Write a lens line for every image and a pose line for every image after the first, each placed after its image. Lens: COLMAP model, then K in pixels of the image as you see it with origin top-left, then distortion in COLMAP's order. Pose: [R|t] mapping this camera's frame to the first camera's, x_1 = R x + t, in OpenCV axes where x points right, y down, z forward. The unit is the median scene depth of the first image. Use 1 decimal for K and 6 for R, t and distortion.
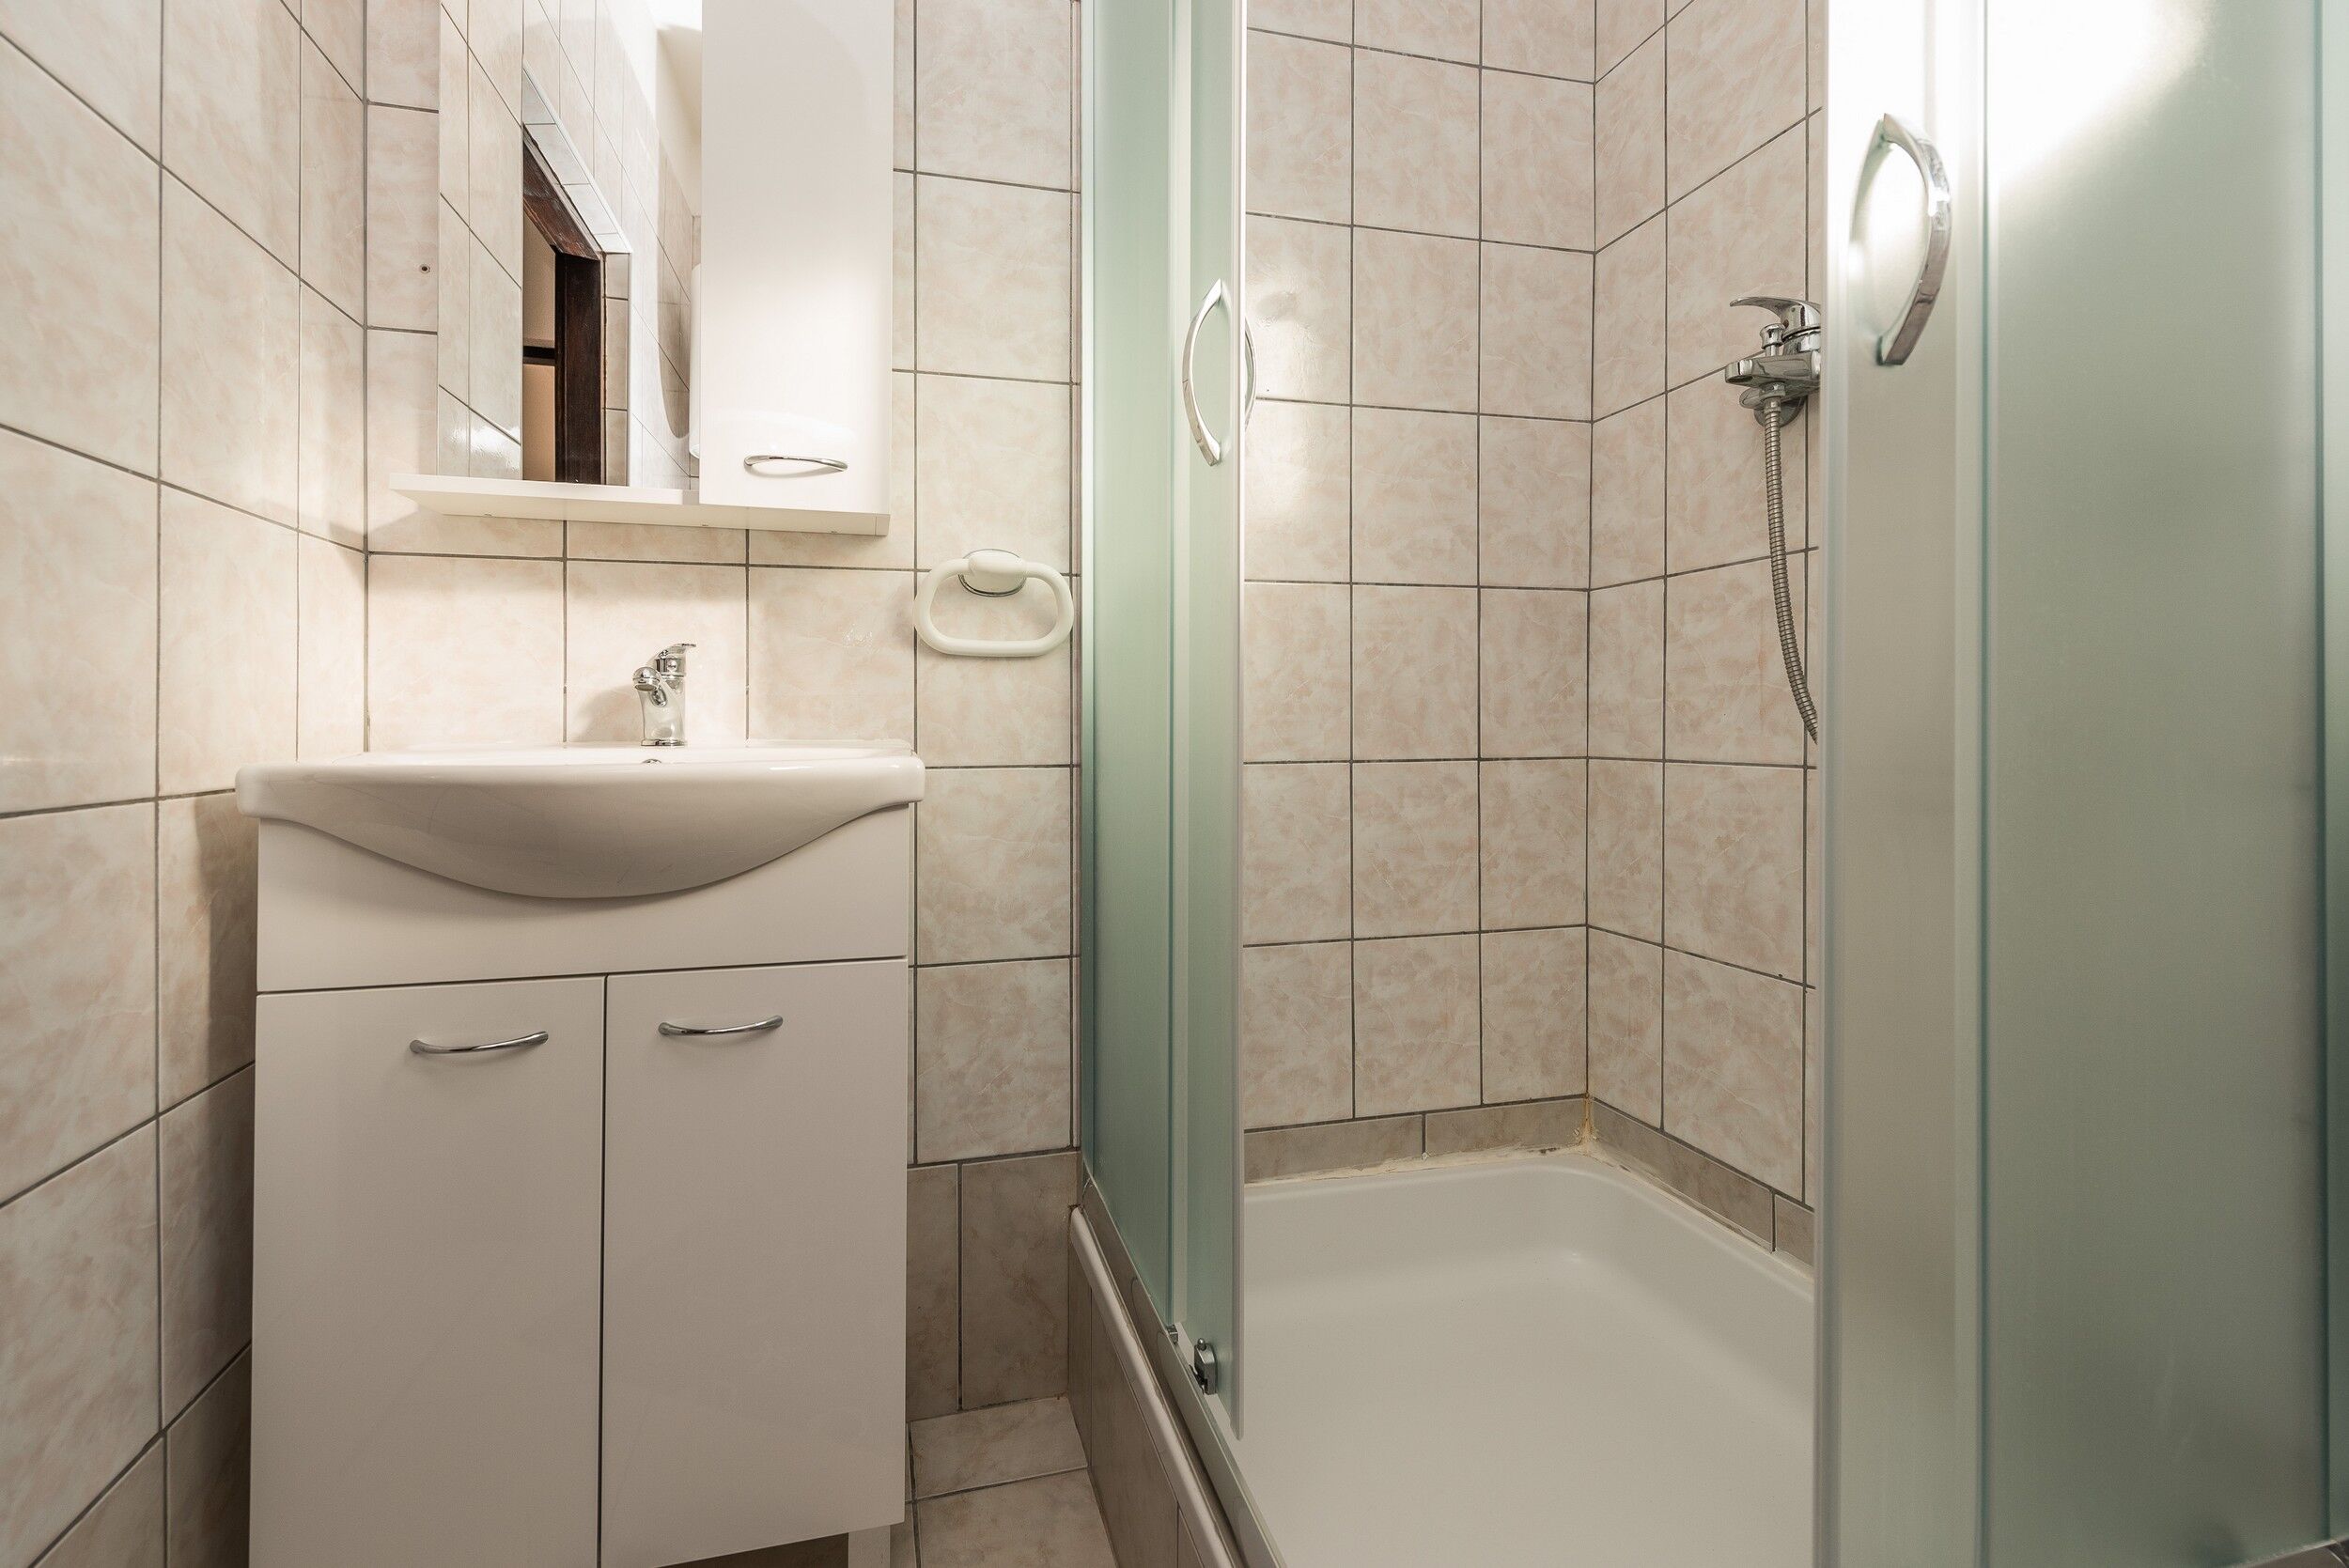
lens RADIAL K [[974.9, 0, 1168.3], [0, 974.9, 730.1], [0, 0, 1]] dist [-0.000066, -0.000479]
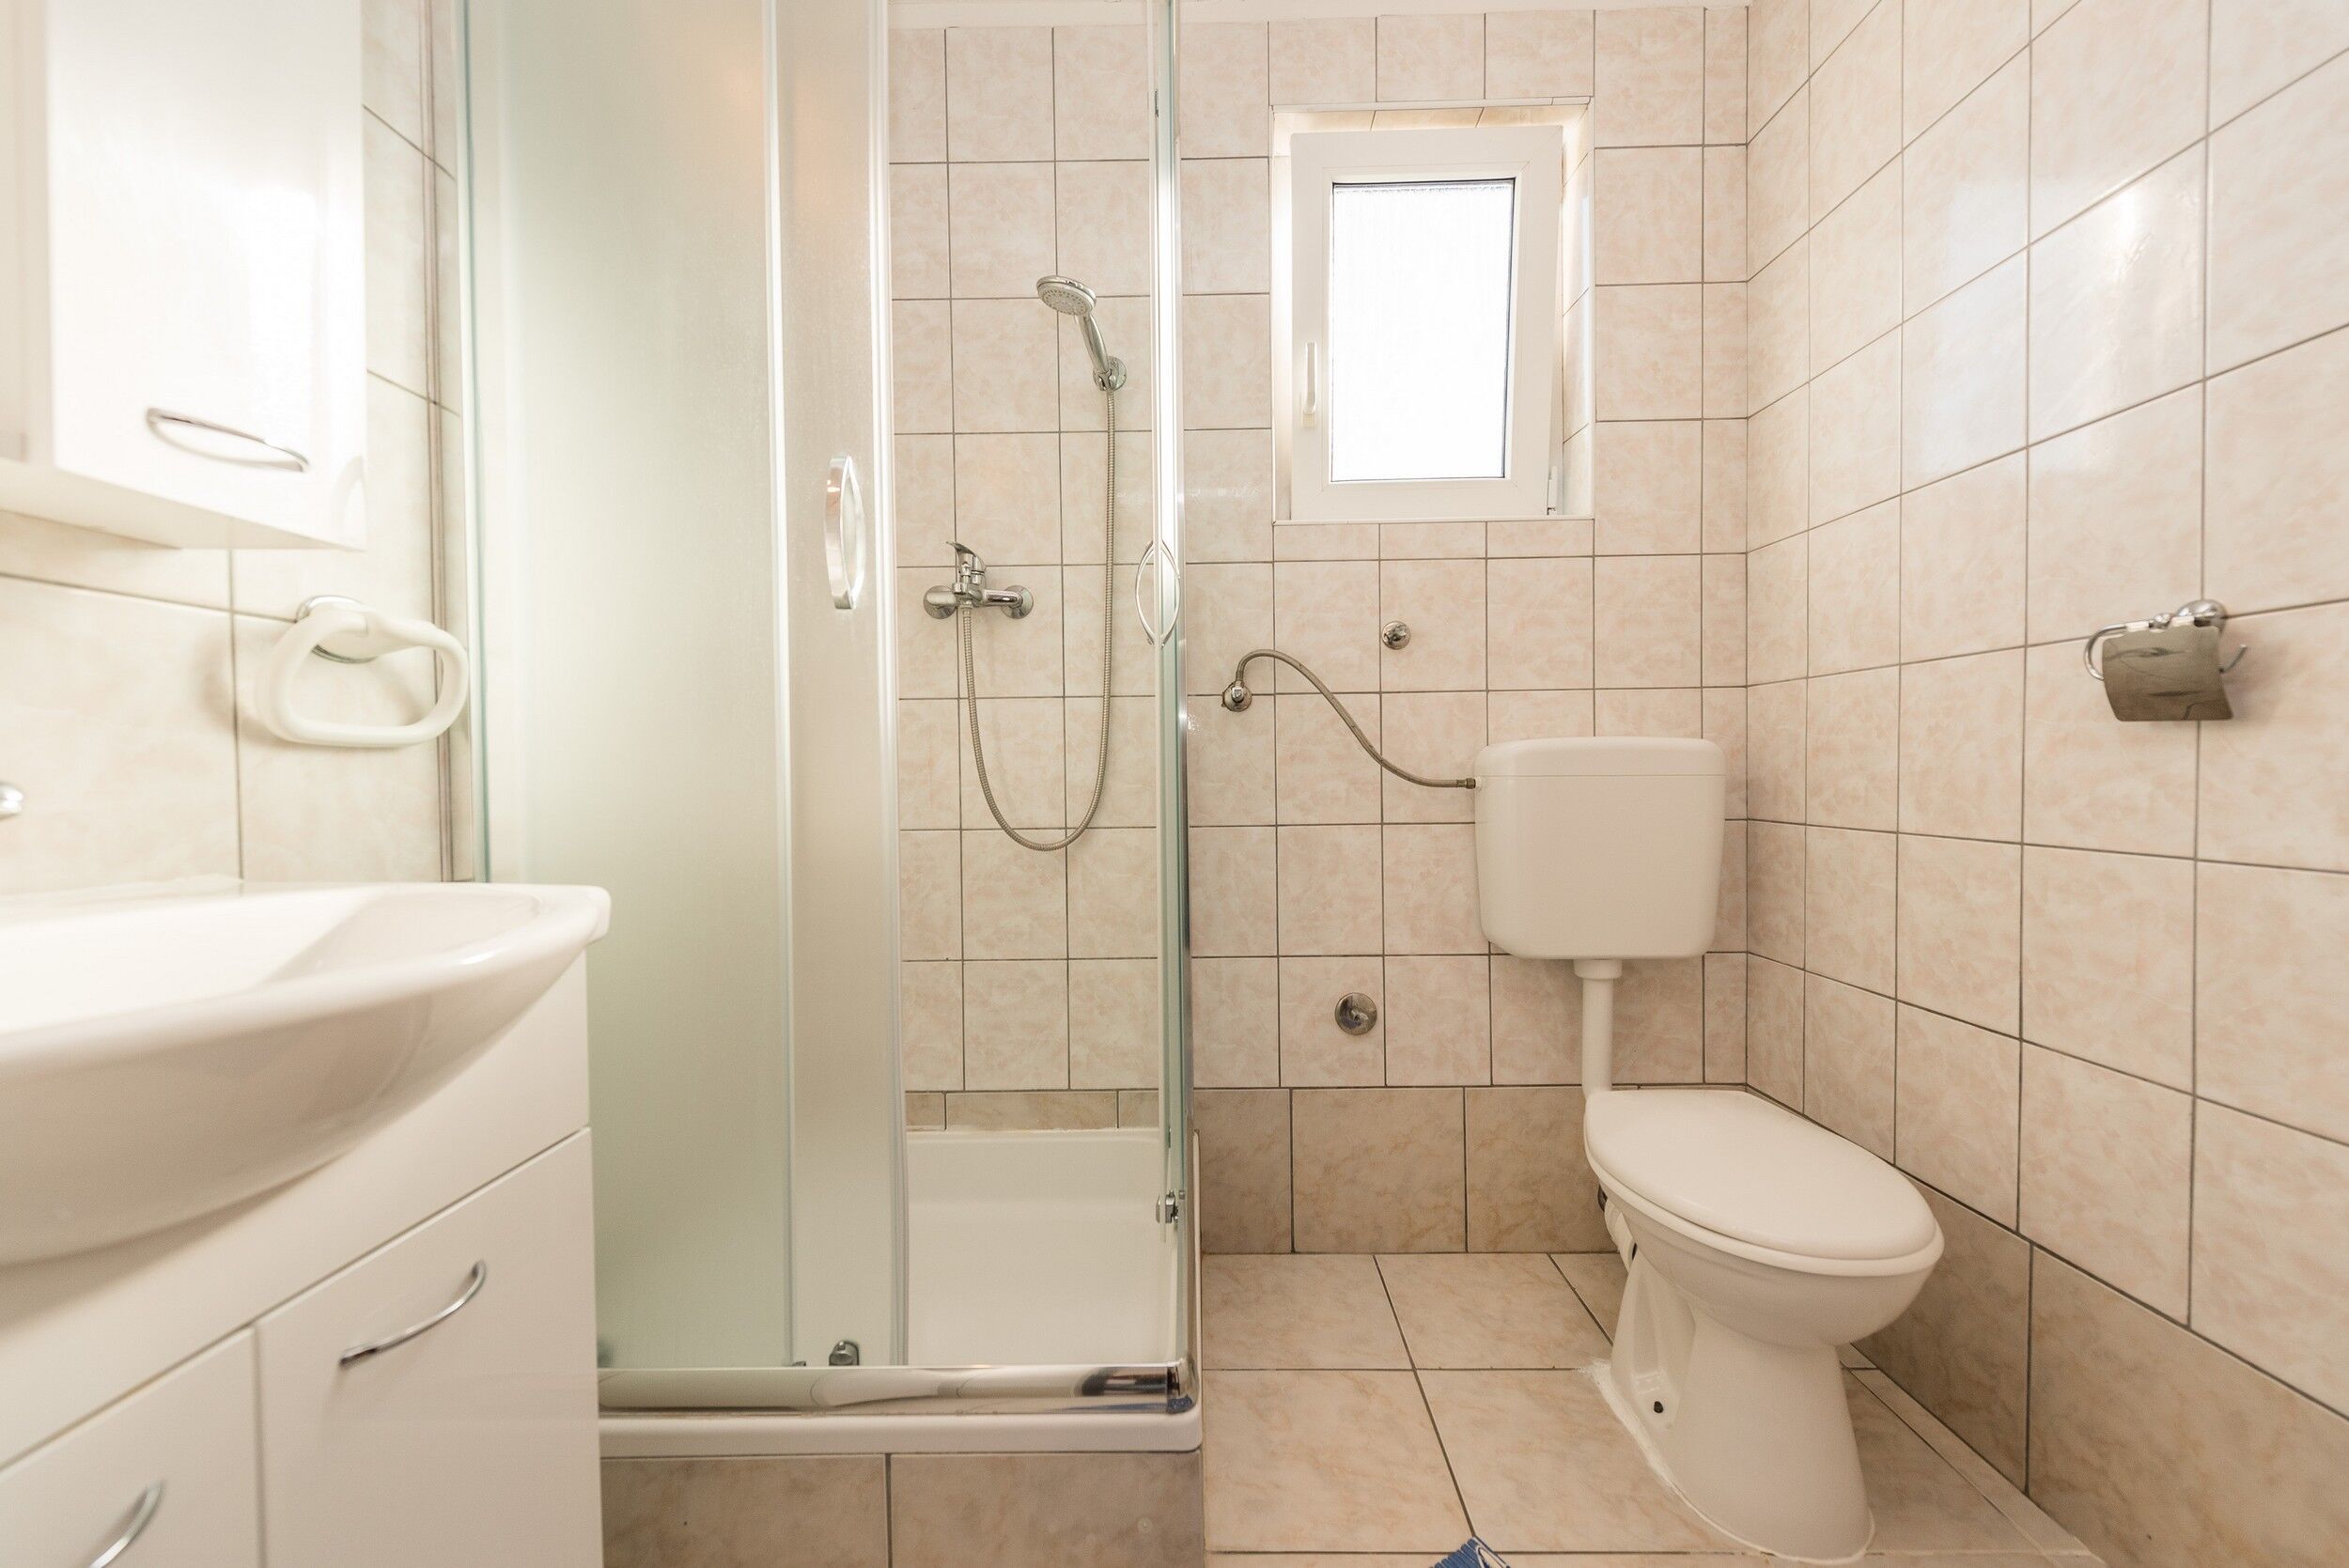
lens RADIAL K [[926.3, 0, 1189.2], [0, 926.3, 793.0], [0, 0, 1]] dist [0.017345, -0.005982]
pose [[0.219903, -0.022913, 0.975253, -0.732634], [0.015198, 0.999683, 0.020060, -0.045889], [-0.975403, 0.010411, 0.220182, 0.243350]]
